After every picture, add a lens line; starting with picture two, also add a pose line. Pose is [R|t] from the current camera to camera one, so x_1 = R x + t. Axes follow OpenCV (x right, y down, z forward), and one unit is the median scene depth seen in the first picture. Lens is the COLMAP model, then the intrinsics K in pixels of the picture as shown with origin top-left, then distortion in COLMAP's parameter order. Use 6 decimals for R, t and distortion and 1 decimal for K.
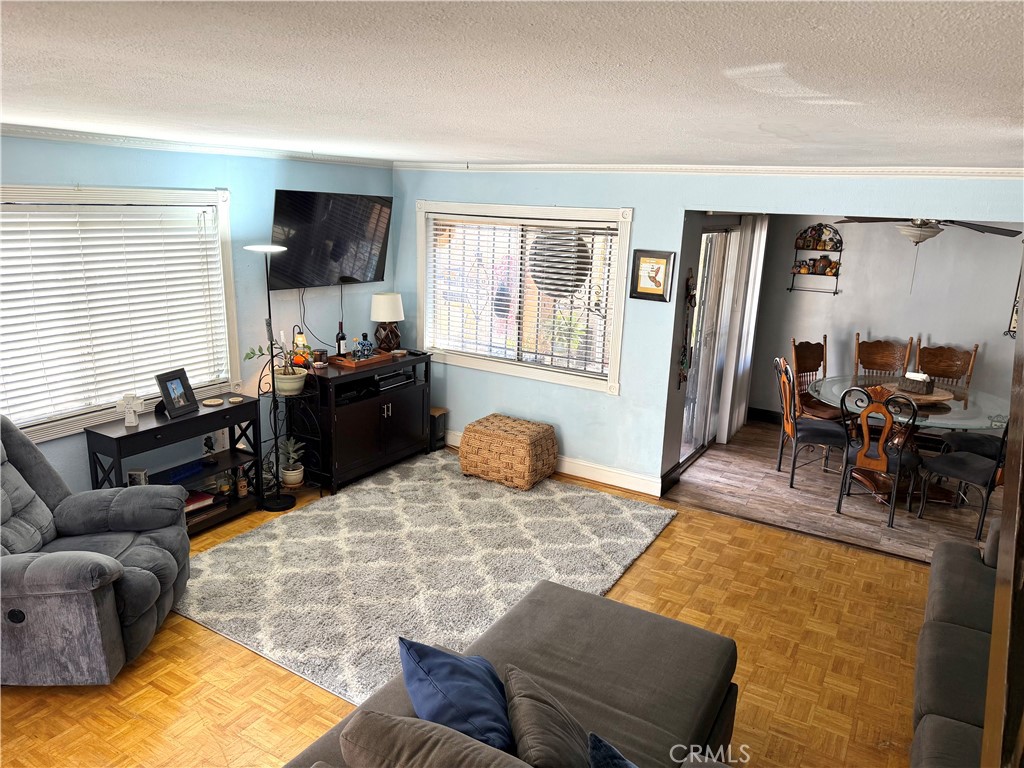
lens RADIAL K [[701.4, 0, 510.4], [0, 701.4, 377.4], [0, 0, 1]] dist [0.019732, -0.014338]
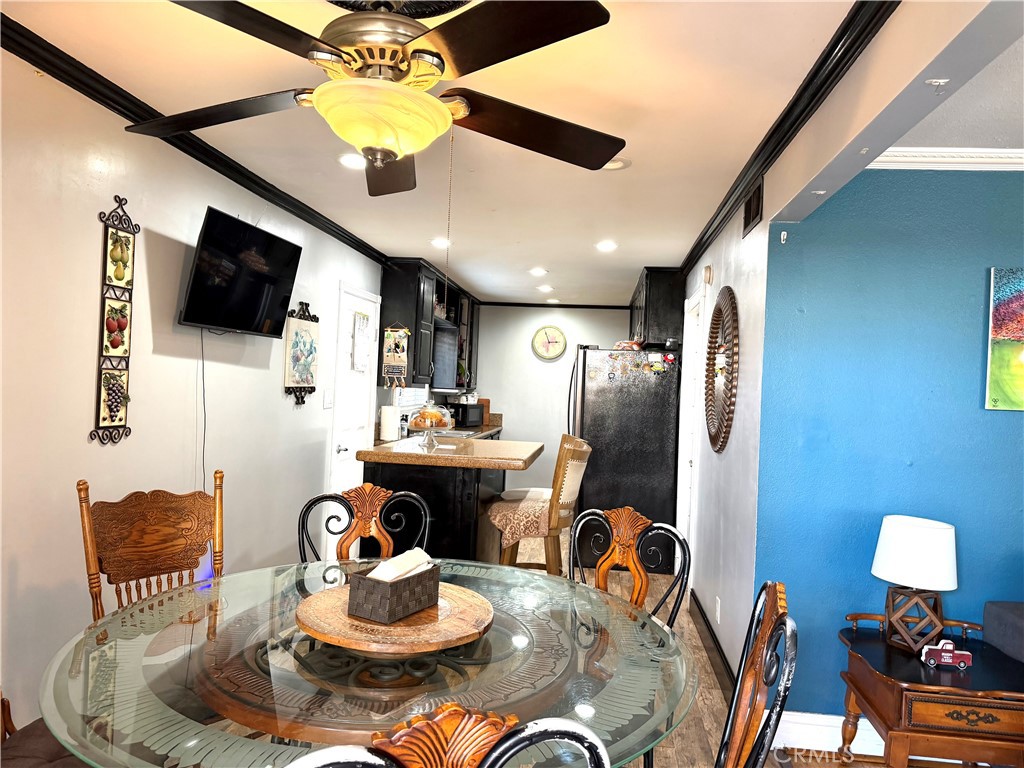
lens RADIAL K [[718.0, 0, 509.7], [0, 718.0, 382.7], [0, 0, 1]] dist [0.099034, -0.145655]
pose [[-0.401620, -0.043789, 0.914759, 0.246861], [0.167580, 0.978477, 0.120414, -0.123252], [-0.900343, 0.201656, -0.385638, 1.104672]]
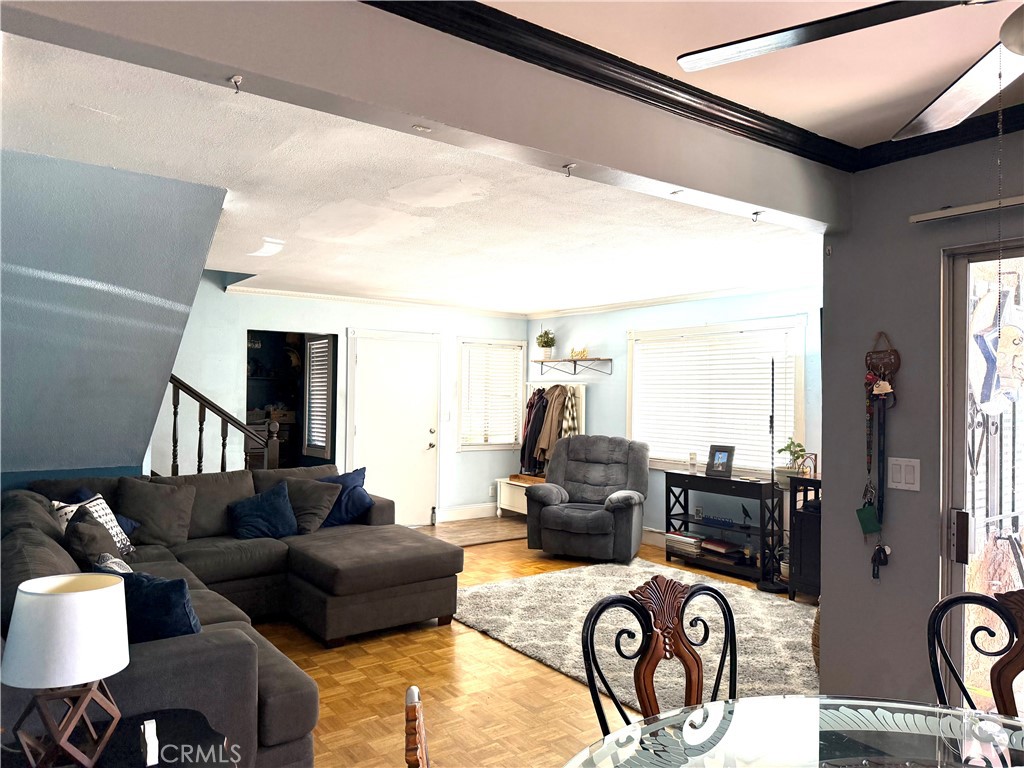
lens RADIAL K [[718.0, 0, 509.3], [0, 718.0, 387.2], [0, 0, 1]] dist [0.099034, -0.145655]
pose [[-0.399947, -0.046562, -0.915355, 0.826045], [-0.243175, 0.968307, 0.056995, -0.081254], [0.883690, 0.245386, -0.398594, 0.955875]]
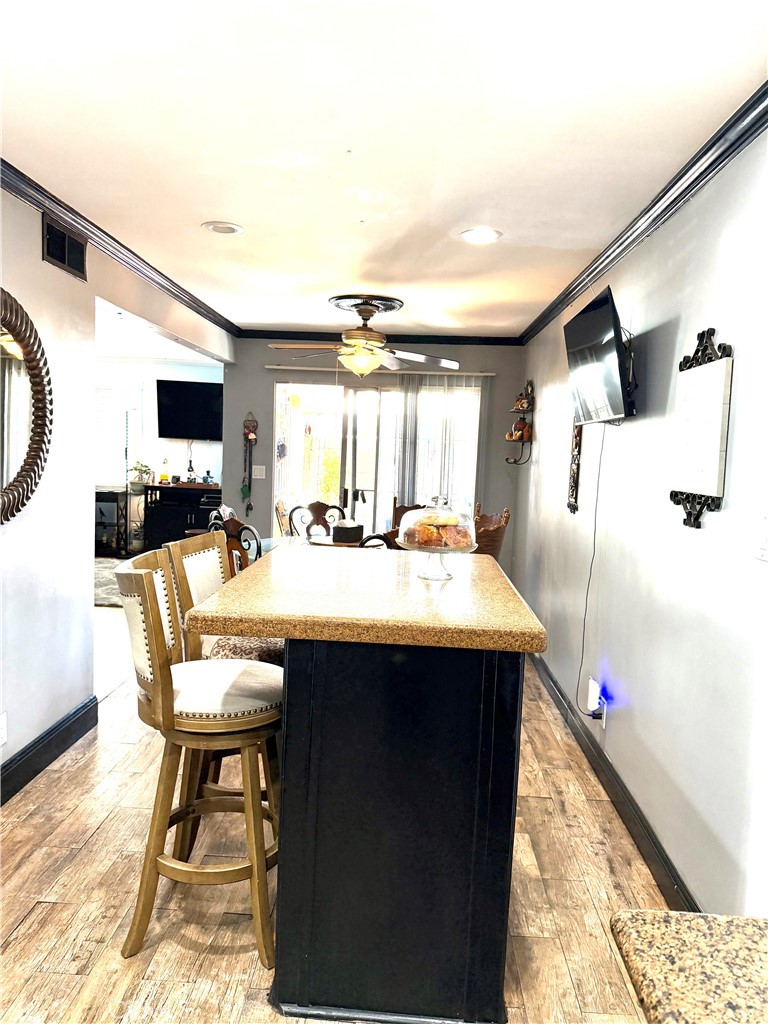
lens RADIAL K [[718.0, 0, 386.4], [0, 718.0, 508.9], [0, 0, 1]] dist [0.099034, -0.145655]
pose [[0.479056, 0.060581, -0.875691, 1.422393], [-0.229656, 0.971517, -0.058426, 0.021637], [0.847209, 0.229097, 0.479324, 0.624162]]
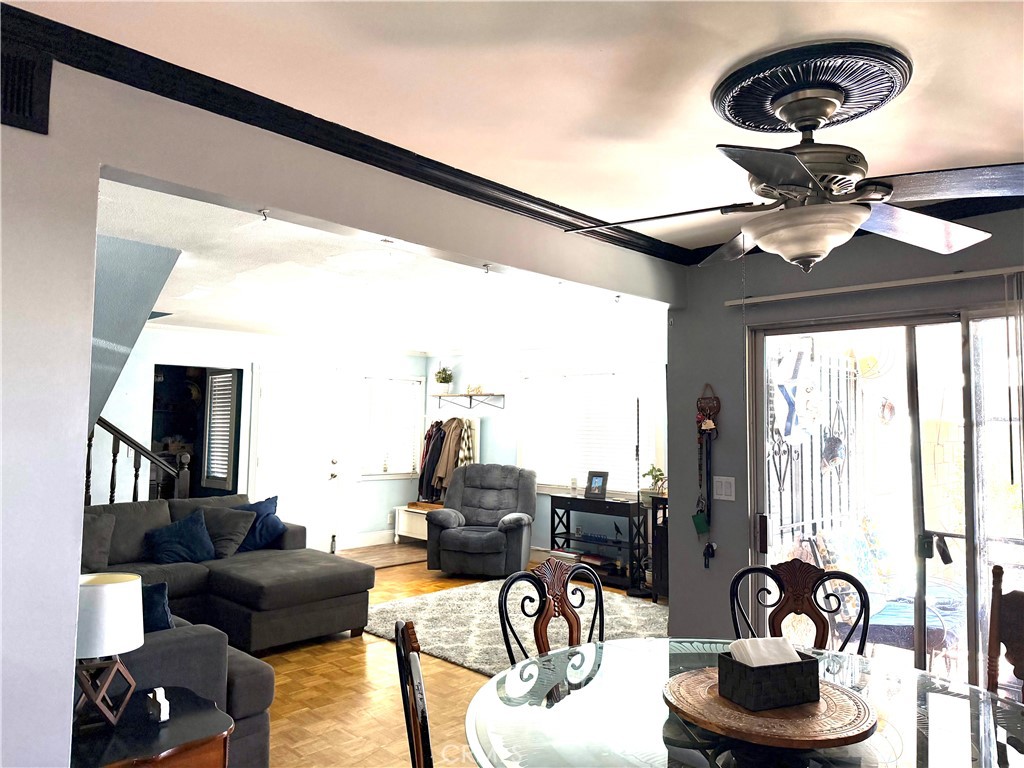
lens RADIAL K [[718.0, 0, 526.9], [0, 718.0, 378.6], [0, 0, 1]] dist [0.099034, -0.145655]
pose [[-0.225720, -0.101336, -0.968907, 0.966473], [-0.253918, 0.966317, -0.041911, -0.084937], [0.940519, 0.236563, -0.243848, 0.978241]]
